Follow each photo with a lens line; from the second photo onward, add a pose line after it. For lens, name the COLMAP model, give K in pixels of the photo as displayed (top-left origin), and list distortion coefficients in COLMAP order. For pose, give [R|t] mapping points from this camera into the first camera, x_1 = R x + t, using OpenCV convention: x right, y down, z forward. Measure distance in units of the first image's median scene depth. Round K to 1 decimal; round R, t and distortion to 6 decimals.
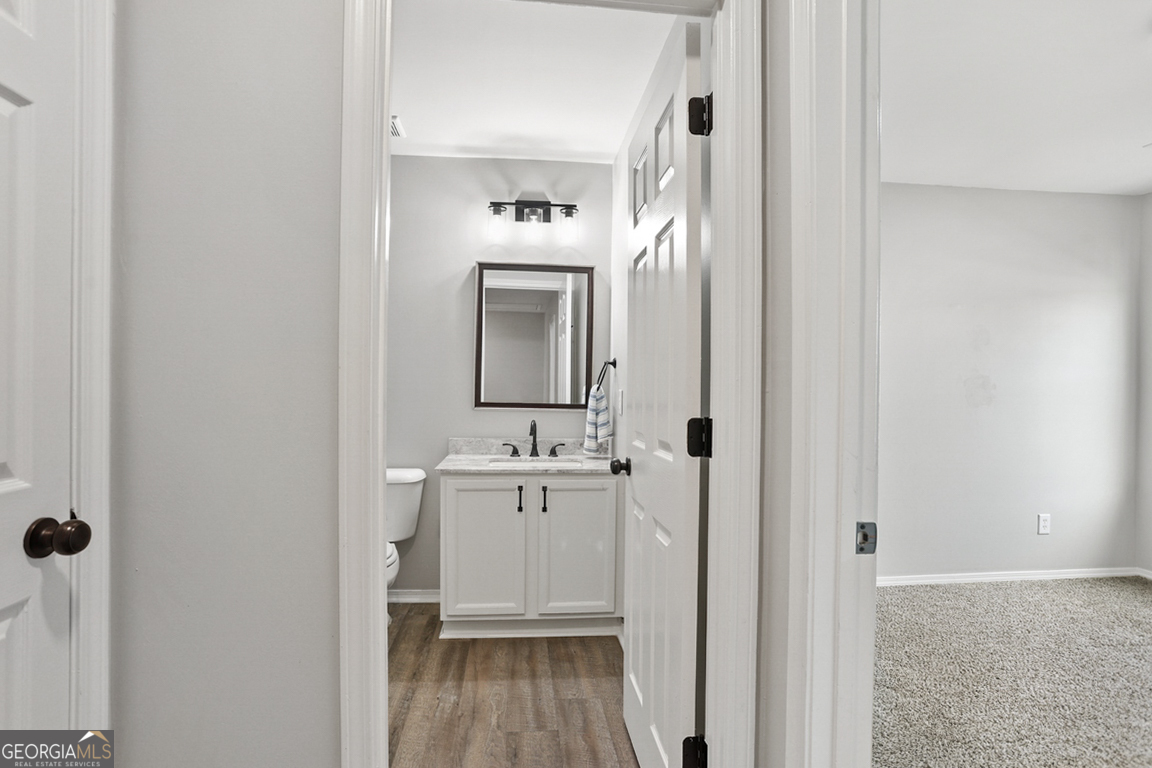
lens RADIAL K [[550.7, 0, 576.5], [0, 550.7, 392.6], [0, 0, 1]] dist [-0.041697, 0.015753]
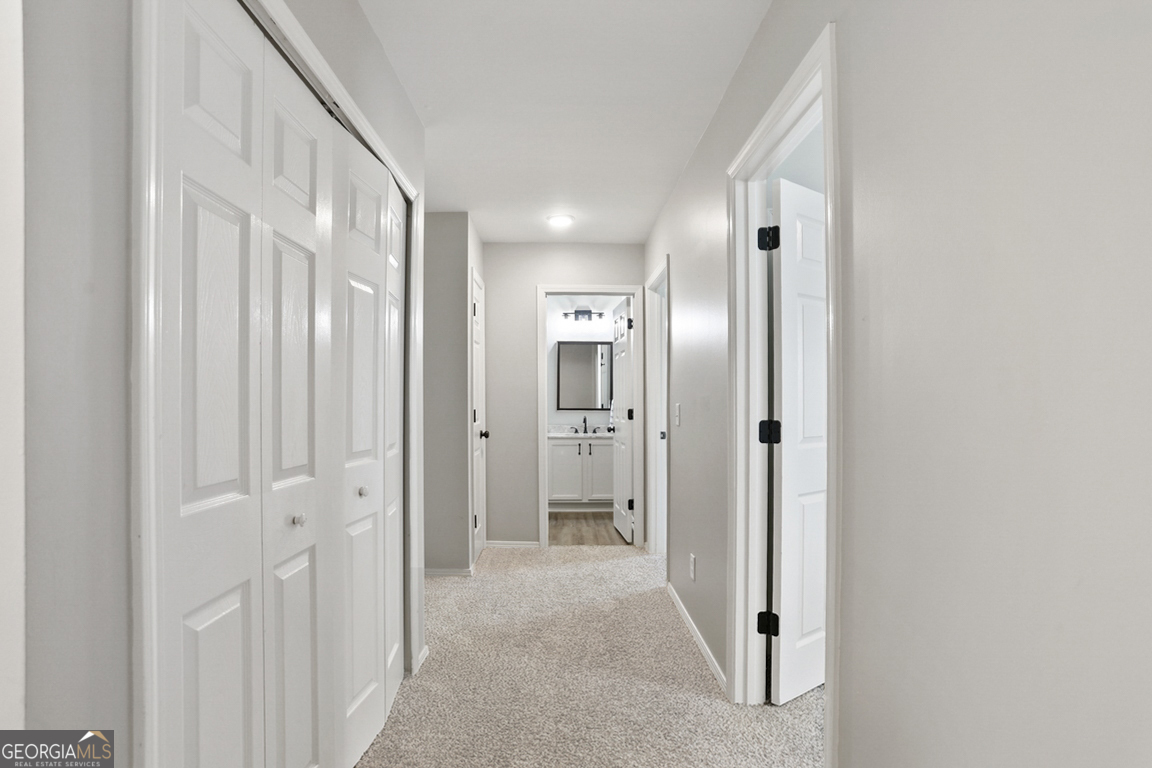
lens RADIAL K [[572.2, 0, 577.2], [0, 572.2, 408.3], [0, 0, 1]] dist [-0.048288, 0.026770]
pose [[0.995573, -0.013666, -0.092997, 0.097156], [0.014233, 0.999884, 0.005443, 0.007366], [0.092912, -0.006742, 0.995651, -1.189015]]
